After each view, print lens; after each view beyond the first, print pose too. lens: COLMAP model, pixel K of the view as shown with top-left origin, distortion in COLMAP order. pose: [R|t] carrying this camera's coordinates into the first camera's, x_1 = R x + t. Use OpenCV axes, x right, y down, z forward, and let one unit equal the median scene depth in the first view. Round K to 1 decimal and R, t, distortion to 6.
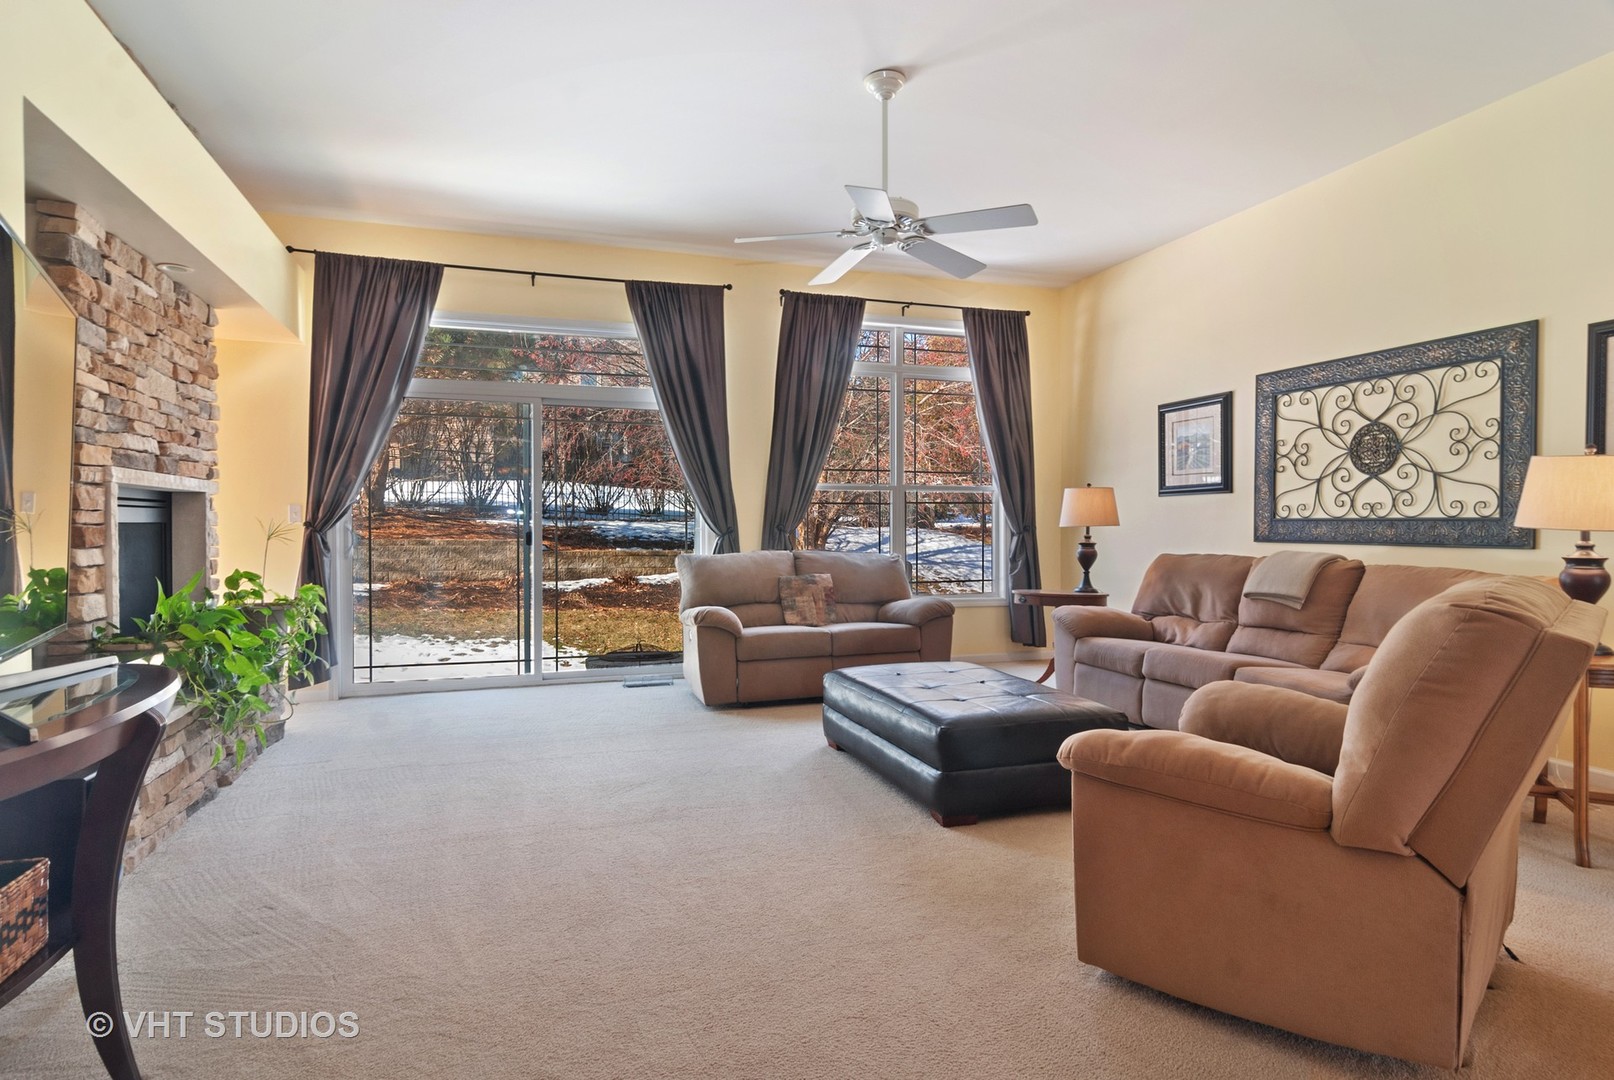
lens RADIAL K [[868.1, 0, 799.7], [0, 868.1, 538.1], [0, 0, 1]] dist [-0.000829, 0.000933]
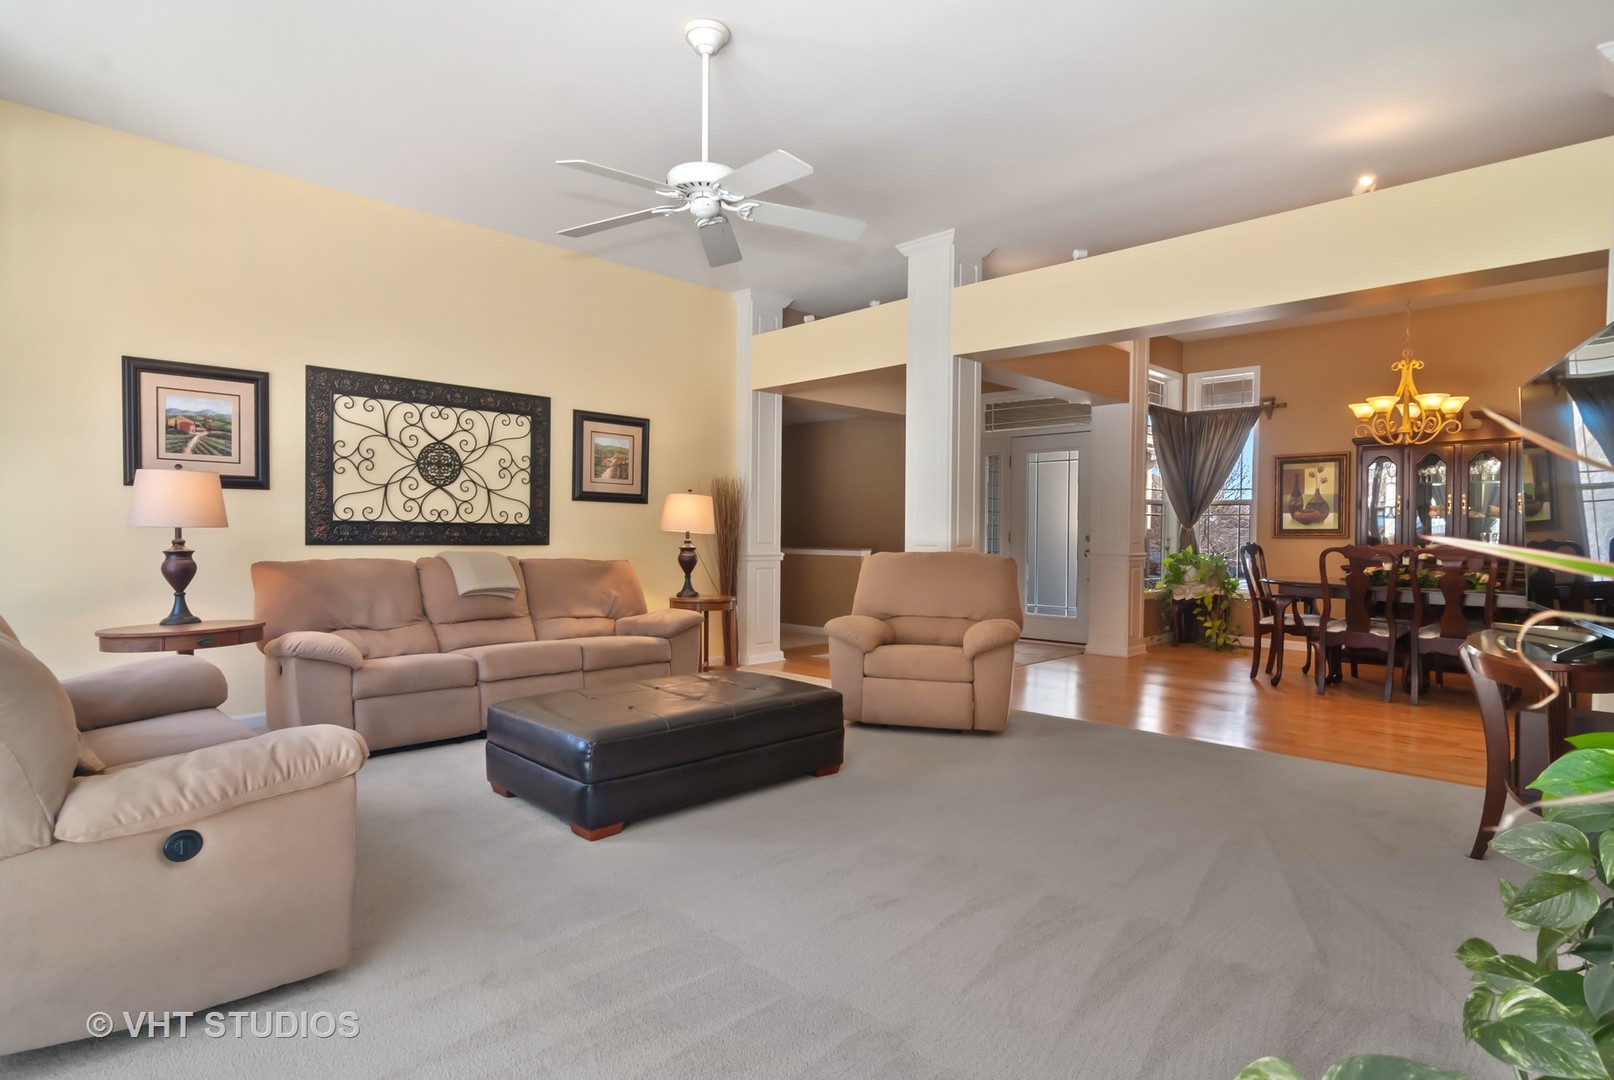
lens RADIAL K [[868.1, 0, 799.7], [0, 868.1, 538.1], [0, 0, 1]] dist [-0.000829, 0.000933]
pose [[-0.449855, -0.008350, 0.893063, -0.614036], [0.004468, 0.999923, 0.011600, -0.012897], [-0.893090, 0.009208, -0.449783, 1.074317]]
